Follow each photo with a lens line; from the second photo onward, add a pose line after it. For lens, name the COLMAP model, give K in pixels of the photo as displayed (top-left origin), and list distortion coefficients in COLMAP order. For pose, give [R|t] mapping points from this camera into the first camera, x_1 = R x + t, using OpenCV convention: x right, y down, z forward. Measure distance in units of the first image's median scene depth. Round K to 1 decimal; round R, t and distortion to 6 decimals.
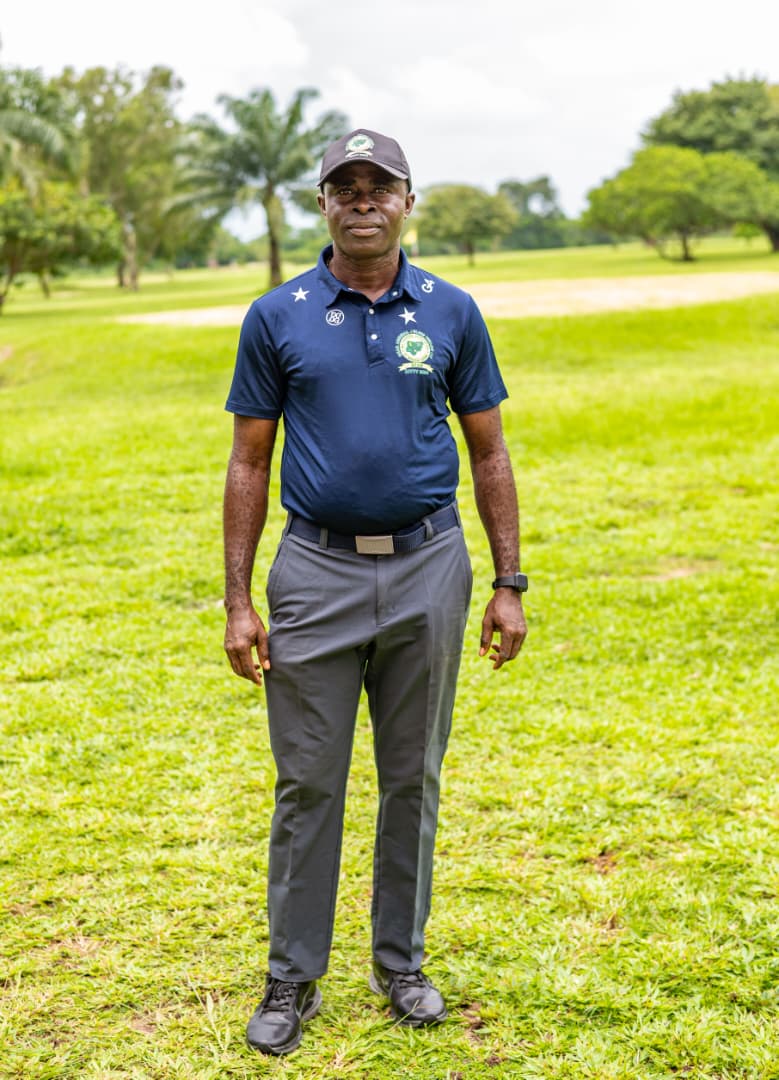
lens RADIAL K [[2141.7, 0, 417.6], [0, 2141.7, 490.0], [0, 0, 1]] dist [-0.114216, 0.079134]
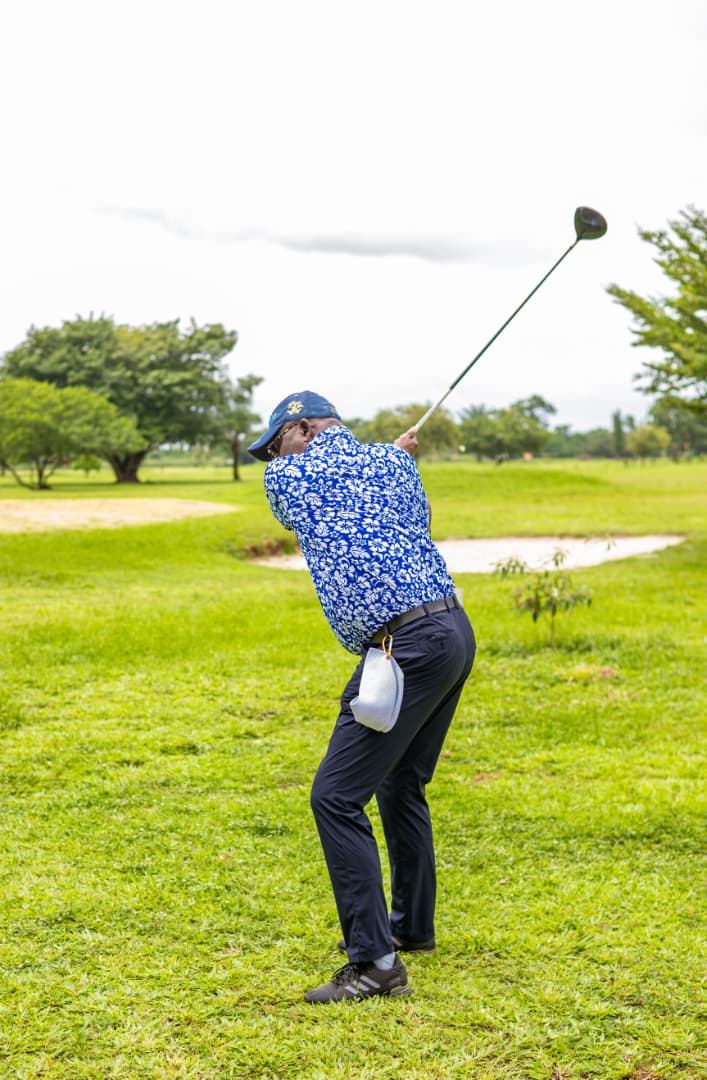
lens RADIAL K [[1984.2, 0, 382.6], [0, 1984.2, 514.2], [0, 0, 1]] dist [-0.094563, -0.014063]
pose [[0.935711, 0.031661, 0.351345, -0.246600], [0.003022, 0.995208, -0.097729, 0.006116], [-0.352756, 0.092508, 0.931131, 0.140772]]
